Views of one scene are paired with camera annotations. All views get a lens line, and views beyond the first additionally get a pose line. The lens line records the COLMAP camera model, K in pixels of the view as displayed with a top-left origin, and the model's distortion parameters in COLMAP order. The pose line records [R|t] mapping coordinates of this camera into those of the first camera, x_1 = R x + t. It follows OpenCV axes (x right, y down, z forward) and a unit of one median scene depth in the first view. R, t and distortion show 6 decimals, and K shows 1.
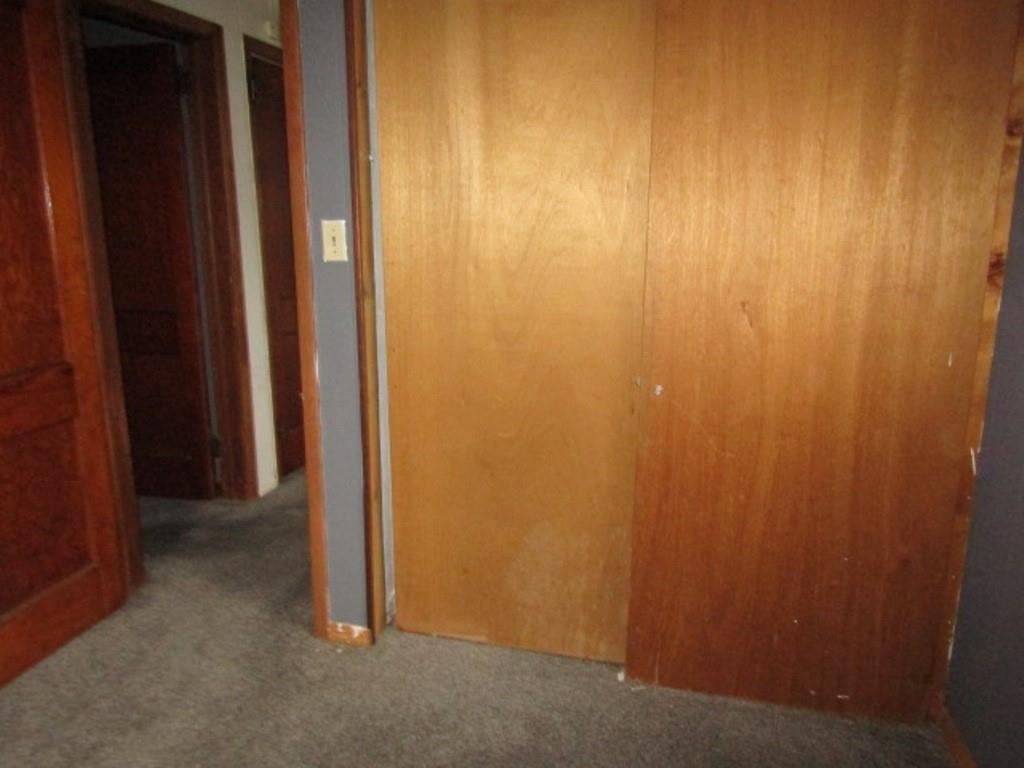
lens RADIAL K [[732.9, 0, 517.8], [0, 732.9, 395.6], [0, 0, 1]] dist [-0.012719, 0.008866]
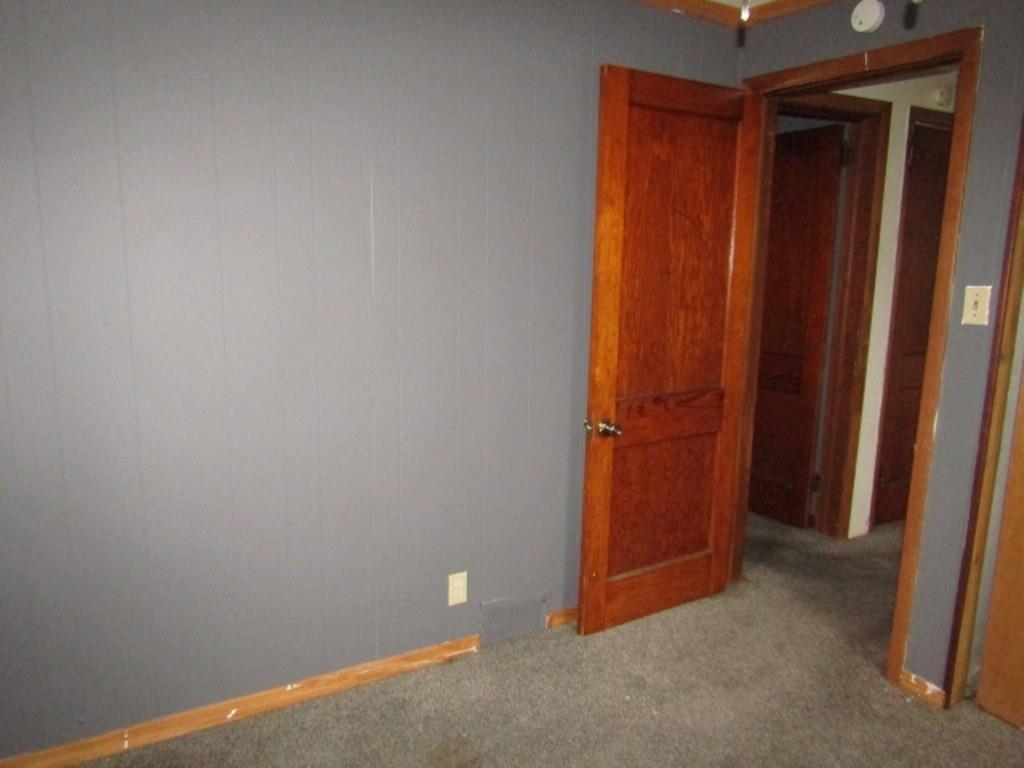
lens RADIAL K [[732.9, 0, 517.8], [0, 732.9, 395.6], [0, 0, 1]] dist [-0.012719, 0.008866]
pose [[0.704020, 0.131332, -0.697931, 0.026918], [-0.173600, 0.984763, 0.010192, 0.014660], [0.688636, 0.113986, 0.716092, -0.152967]]
